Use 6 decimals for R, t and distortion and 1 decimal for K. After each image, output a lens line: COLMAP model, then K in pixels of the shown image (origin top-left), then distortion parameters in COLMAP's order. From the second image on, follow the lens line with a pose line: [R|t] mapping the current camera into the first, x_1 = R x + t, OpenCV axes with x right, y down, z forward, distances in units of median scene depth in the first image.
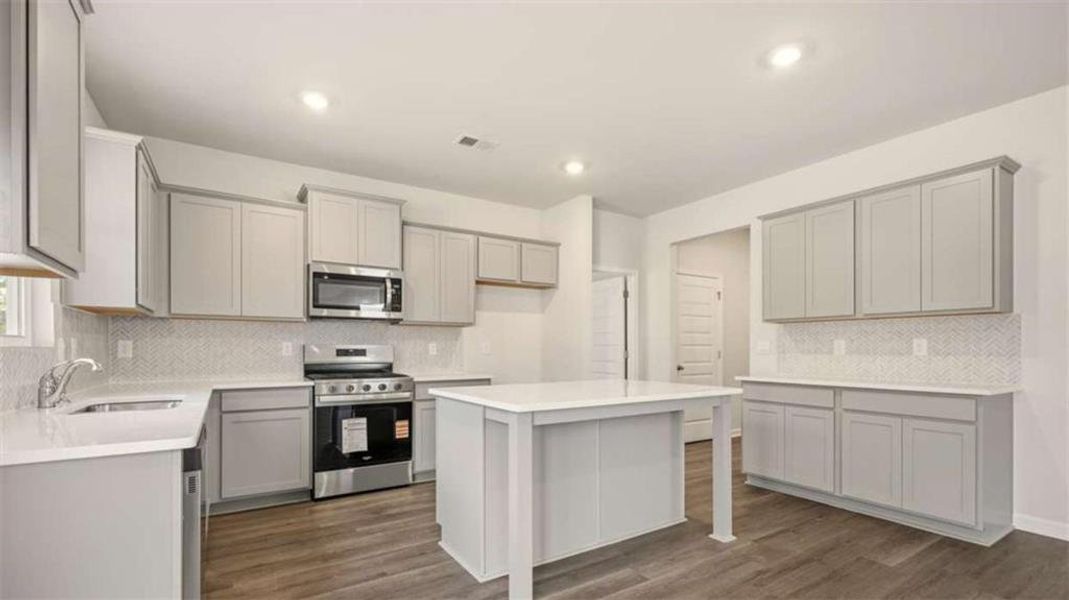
lens RADIAL K [[469.4, 0, 528.2], [0, 469.4, 348.3], [0, 0, 1]] dist [0.000764, 0.000021]
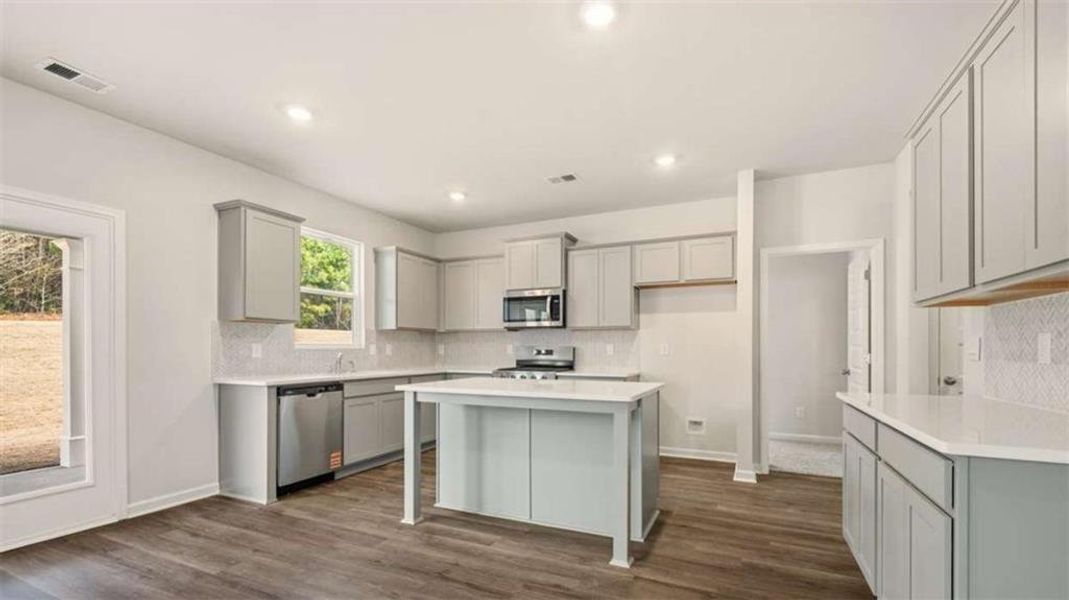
lens RADIAL K [[456.3, 0, 537.0], [0, 456.3, 348.2], [0, 0, 1]] dist [0.001820, 0.000085]
pose [[0.544183, -0.000648, -0.838966, 0.798971], [-0.001158, 0.999998, -0.001523, -0.001191], [0.838966, 0.001800, 0.544181, 0.296799]]
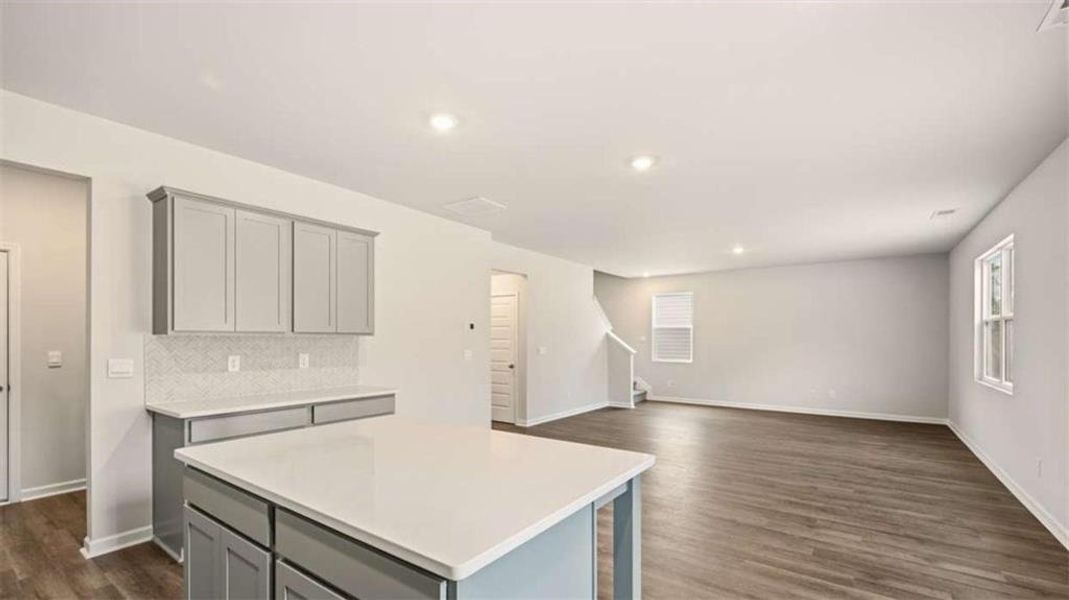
lens RADIAL K [[461.1, 0, 527.2], [0, 461.1, 339.9], [0, 0, 1]] dist [0.000101, 0.000013]
pose [[-0.363498, -0.004720, 0.931583, -0.395706], [-0.003091, 0.999988, 0.003860, -0.055055], [-0.931590, -0.001476, -0.363508, 0.816951]]
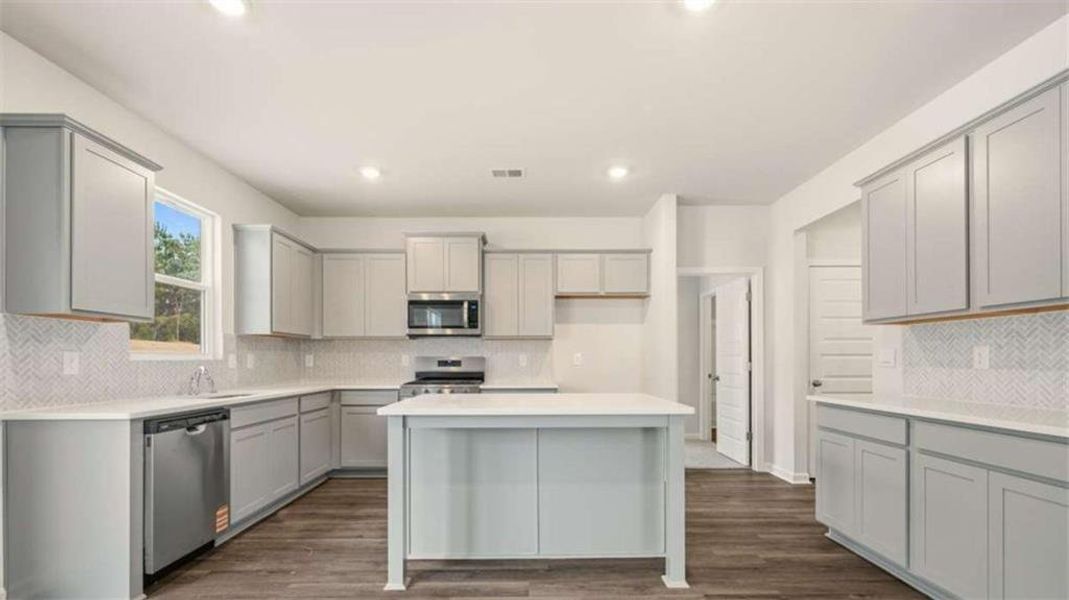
lens RADIAL K [[453.8, 0, 532.8], [0, 453.8, 358.1], [0, 0, 1]] dist [0.000905, -0.000087]
pose [[0.848892, -0.003273, -0.528556, 0.478330], [0.002168, 0.999994, -0.002710, -0.001159], [0.528562, 0.001155, 0.848894, 0.124963]]
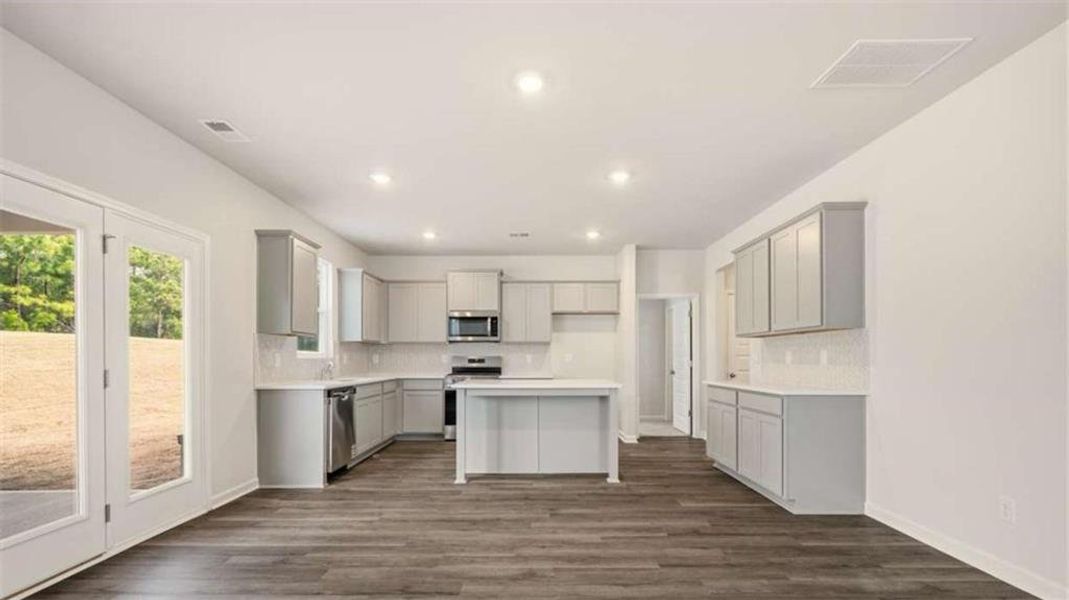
lens RADIAL K [[448.4, 0, 534.8], [0, 448.4, 355.7], [0, 0, 1]] dist [-0.000544, -0.000121]
pose [[0.846026, -0.002998, -0.533134, 0.745219], [0.000070, 0.999985, -0.005513, -0.000966], [0.533142, 0.004627, 0.846013, -0.295470]]
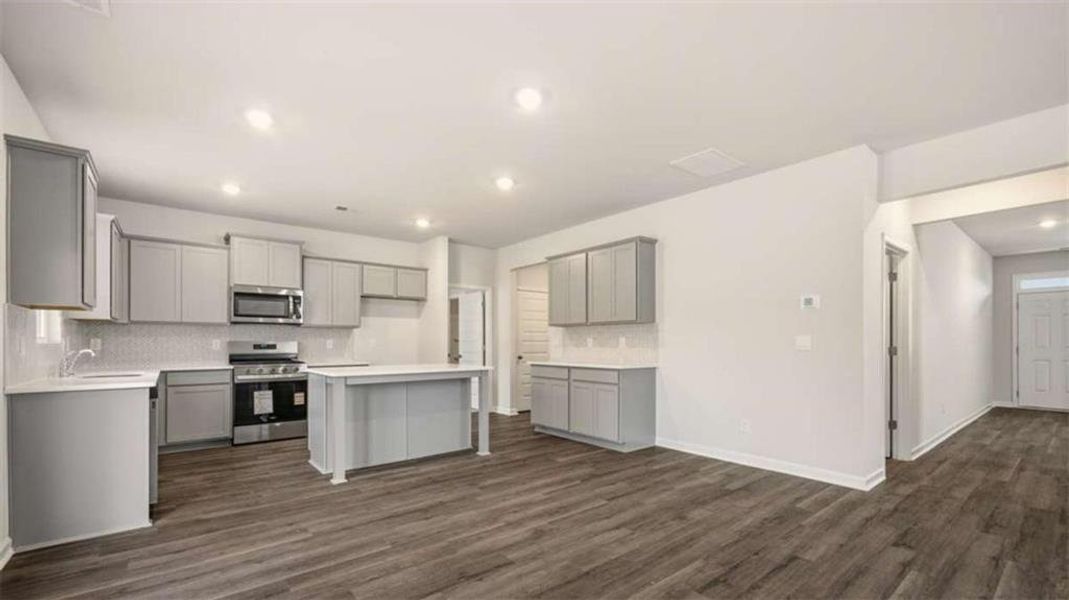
lens RADIAL K [[441.5, 0, 528.5], [0, 441.5, 341.2], [0, 0, 1]] dist [0.000595, 0.000039]
pose [[0.994030, -0.001148, 0.109105, 0.303928], [0.001663, 0.999988, -0.004632, 0.000110], [-0.109099, 0.004786, 0.994019, -0.470809]]
